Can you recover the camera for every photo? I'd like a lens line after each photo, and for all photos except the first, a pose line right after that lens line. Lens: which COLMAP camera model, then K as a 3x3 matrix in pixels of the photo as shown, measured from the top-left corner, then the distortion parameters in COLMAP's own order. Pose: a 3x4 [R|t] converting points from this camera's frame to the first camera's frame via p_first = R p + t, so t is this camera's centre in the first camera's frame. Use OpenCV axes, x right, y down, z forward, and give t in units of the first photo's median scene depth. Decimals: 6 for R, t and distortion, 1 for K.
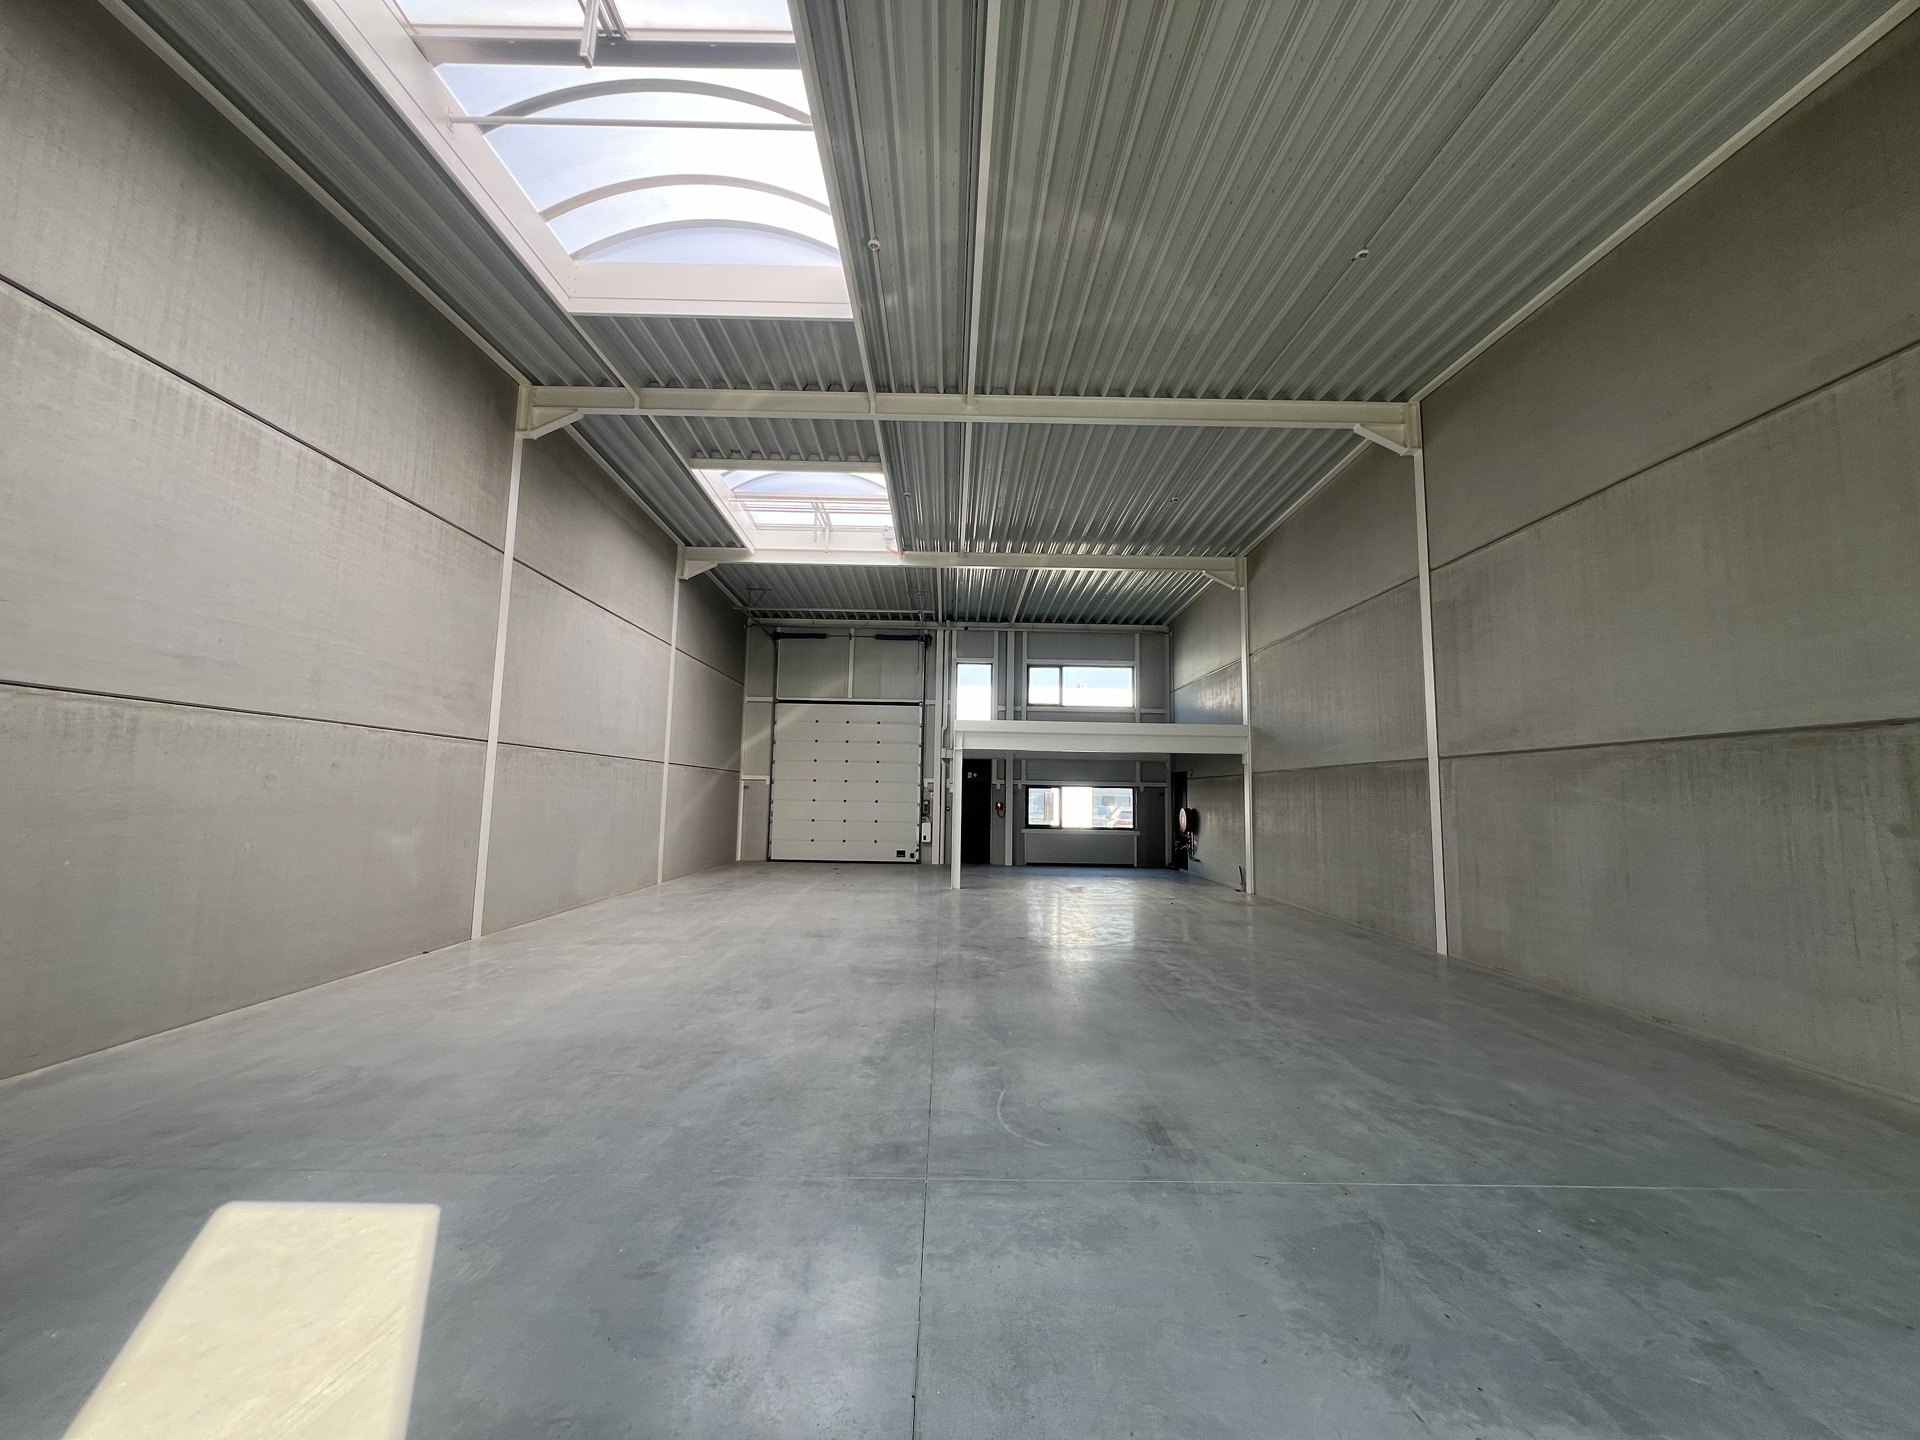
lens RADIAL K [[800.2, 0, 948.7], [0, 800.2, 720.0], [0, 0, 1]] dist [0.000083, 0.000067]
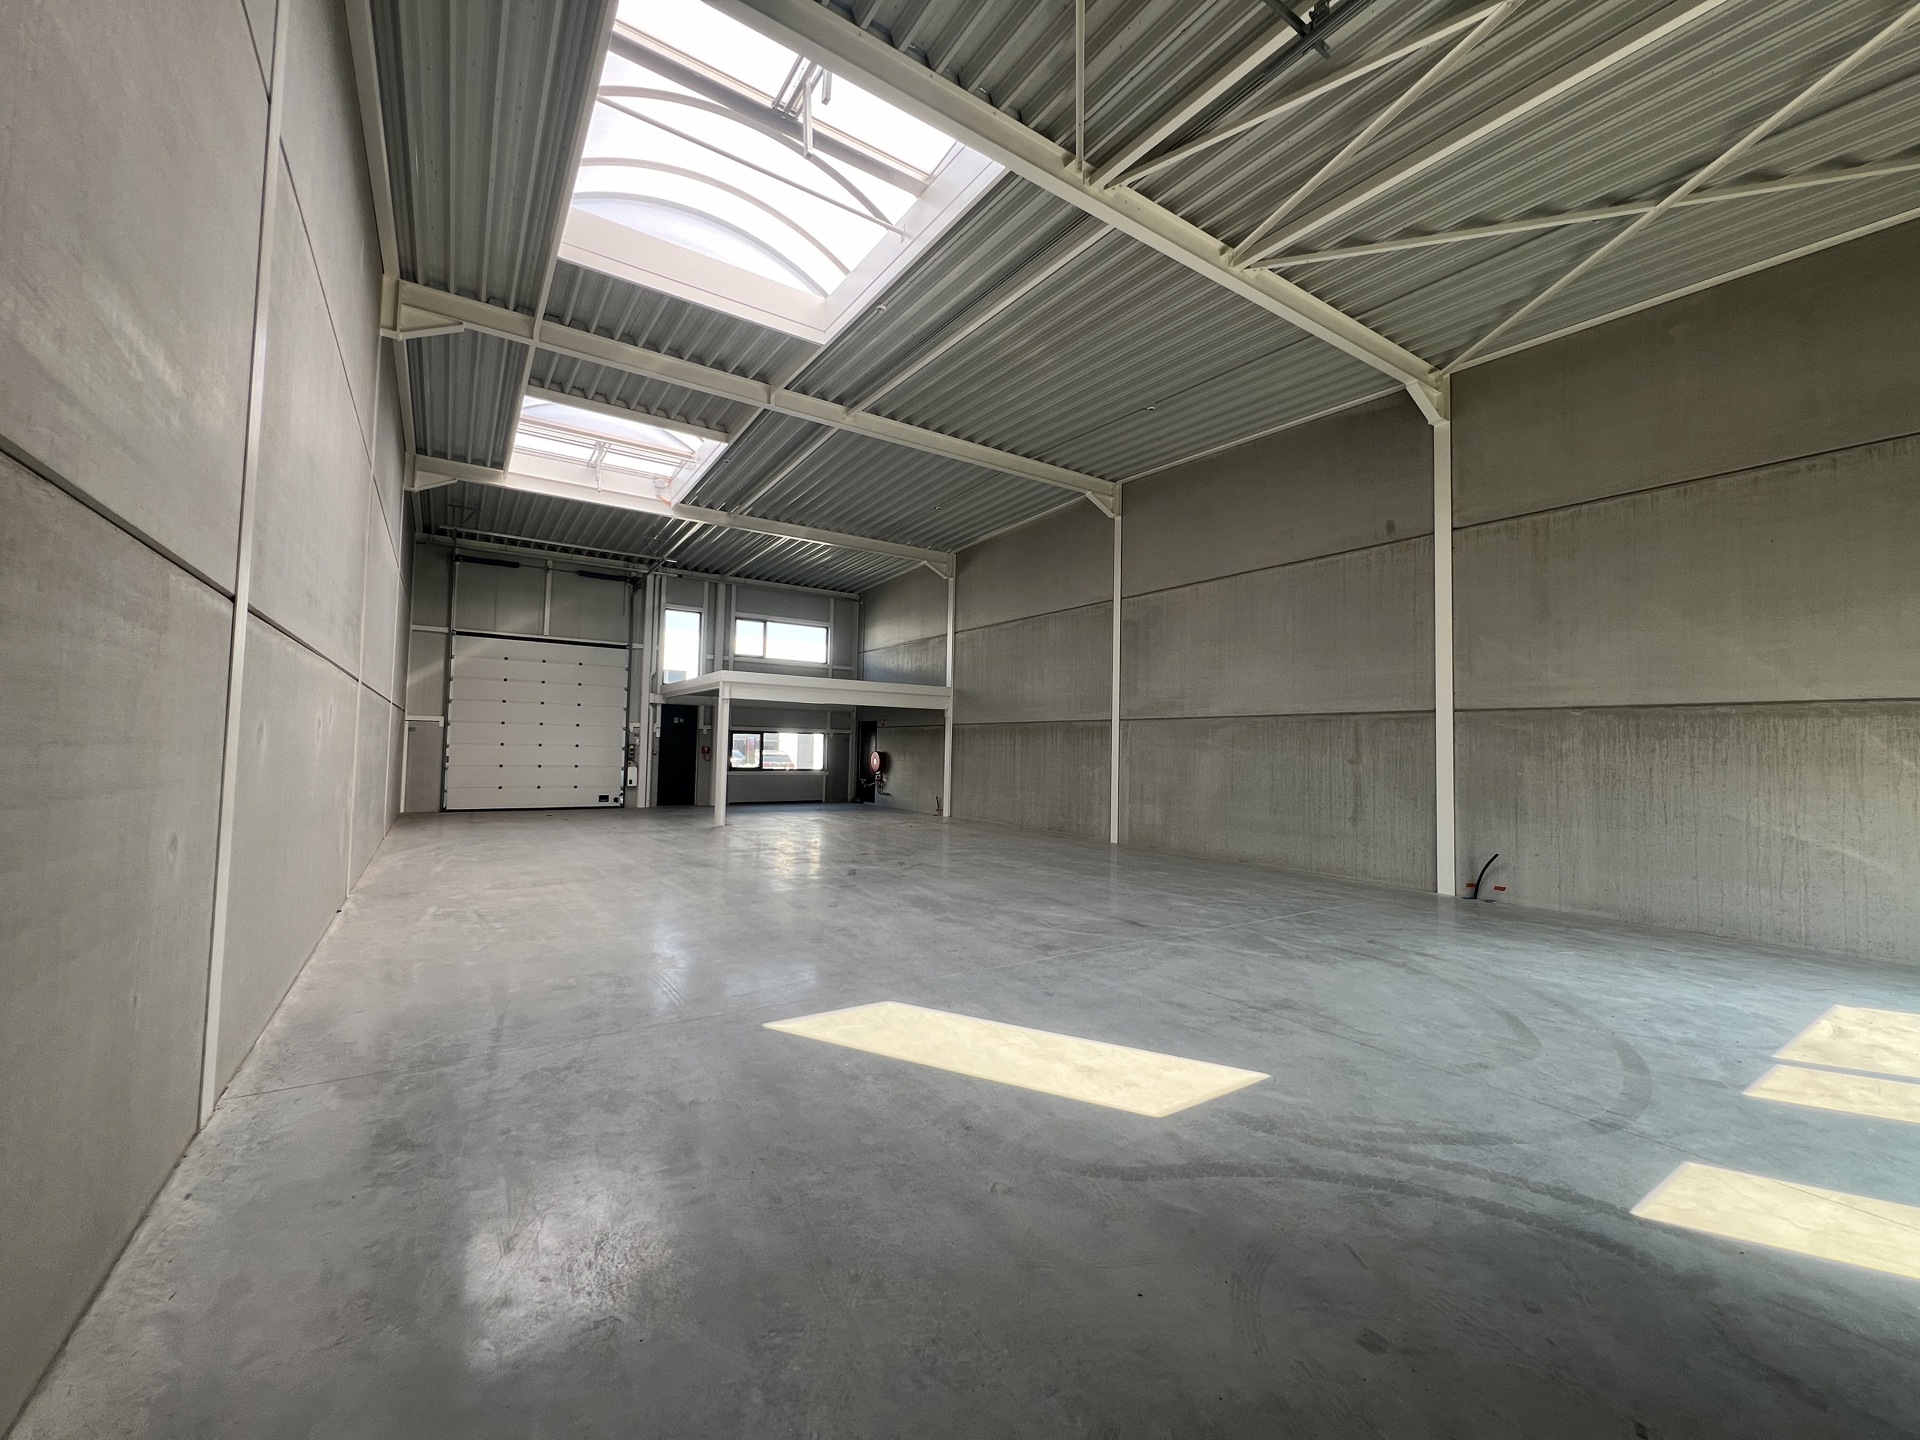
lens RADIAL K [[785.7, 0, 990.1], [0, 785.7, 722.2], [0, 0, 1]] dist [-0.000282, 0.000009]
pose [[0.824996, 0.018597, 0.564832, -0.301553], [-0.059486, 0.996764, 0.054067, -0.010050], [-0.561998, -0.078204, 0.823433, -0.080324]]
